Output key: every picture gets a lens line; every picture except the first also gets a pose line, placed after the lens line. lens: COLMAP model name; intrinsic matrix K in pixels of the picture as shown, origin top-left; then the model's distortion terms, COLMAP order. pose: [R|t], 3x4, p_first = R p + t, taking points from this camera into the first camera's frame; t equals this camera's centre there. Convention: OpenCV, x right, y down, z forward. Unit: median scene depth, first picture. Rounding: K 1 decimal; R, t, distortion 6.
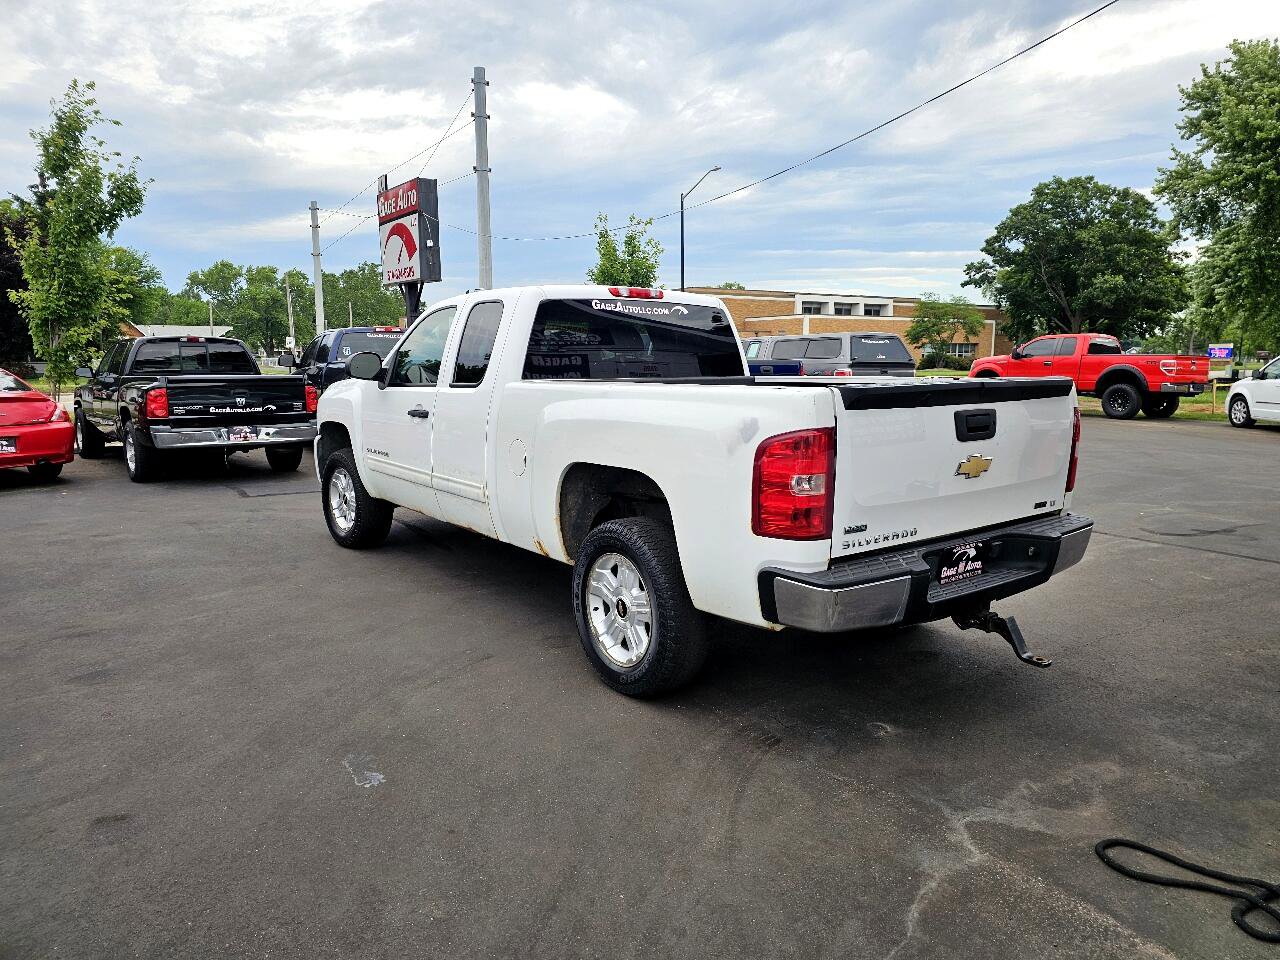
lens RADIAL K [[853.5, 0, 654.6], [0, 853.5, 484.6], [0, 0, 1]] dist [0.056353, -0.048422]
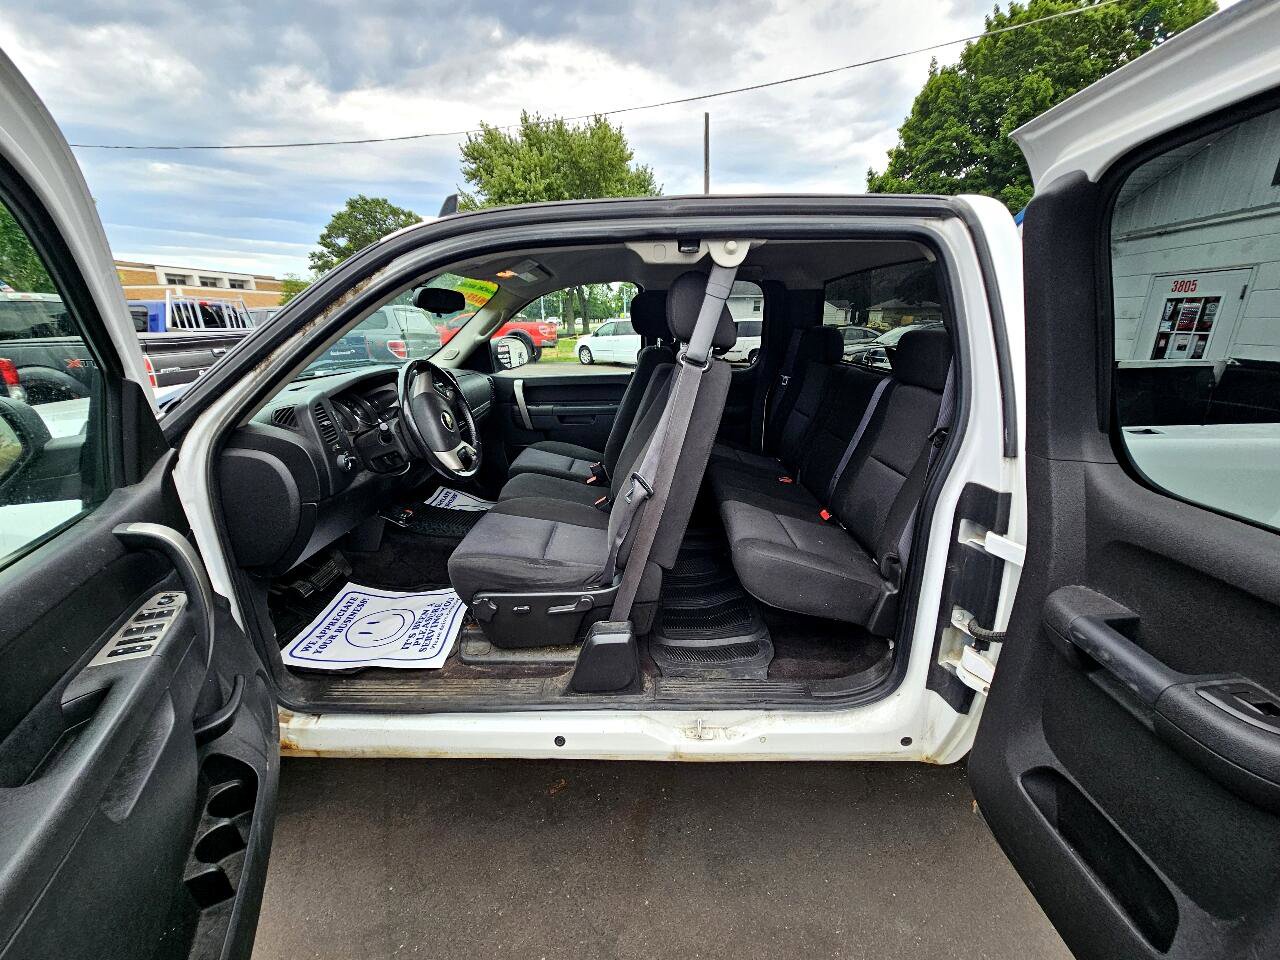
lens RADIAL K [[522.2, 0, 637.9], [0, 522.2, 487.8], [0, 0, 1]] dist [-0.001462, 0.000688]
pose [[0.620344, -0.245235, 0.745005, -0.410291], [0.122031, 0.968473, 0.217182, -0.148043], [-0.774778, -0.043814, 0.630713, 0.838676]]
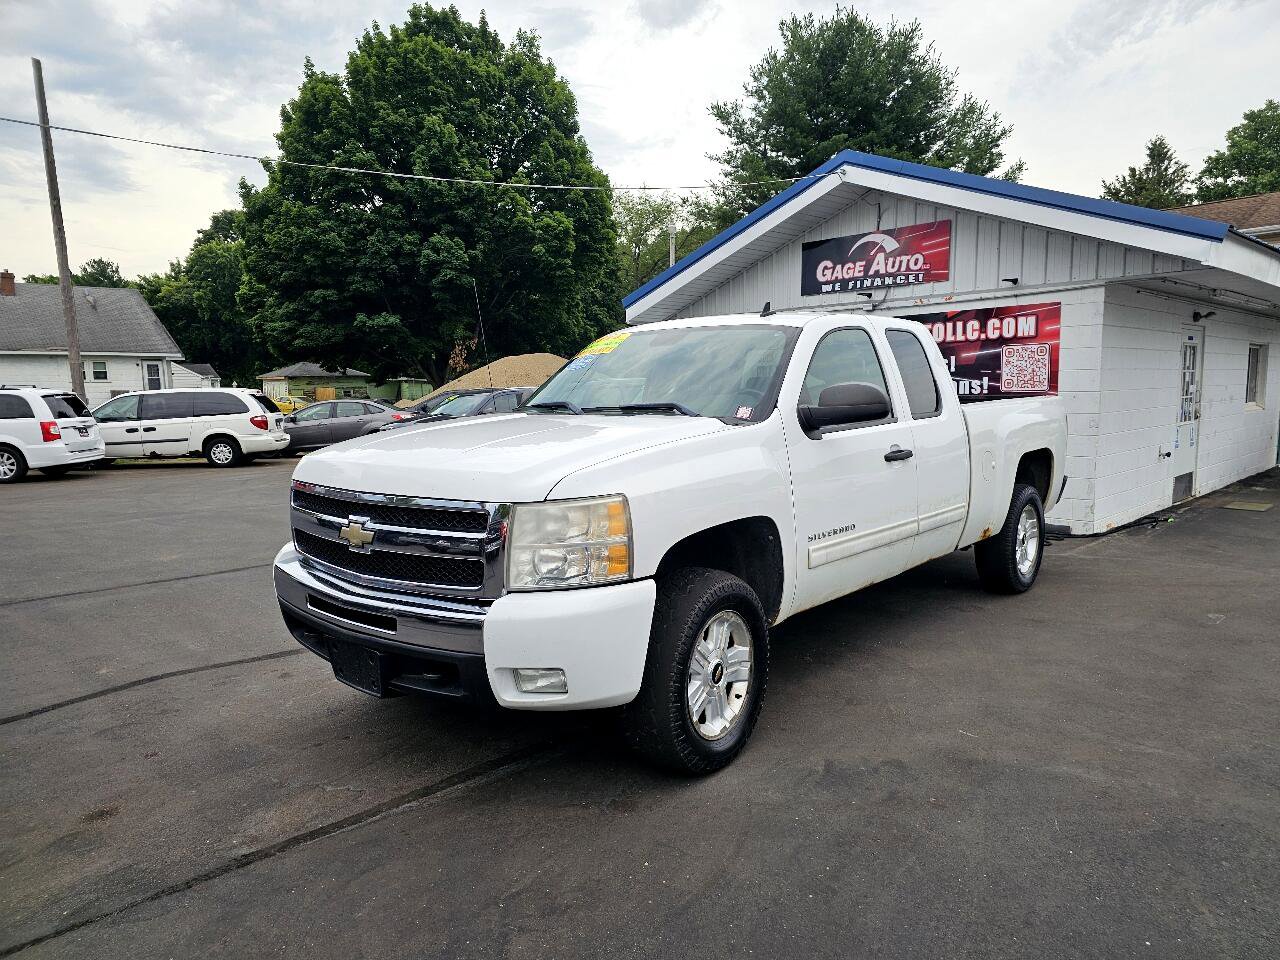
lens RADIAL K [[853.5, 0, 657.4], [0, 853.5, 500.9], [0, 0, 1]] dist [0.056353, -0.048422]
pose [[-0.207875, -0.126761, 0.969907, -1.025840], [0.159454, 0.973912, 0.161459, -0.209473], [-0.965071, 0.188219, -0.182239, 1.367397]]
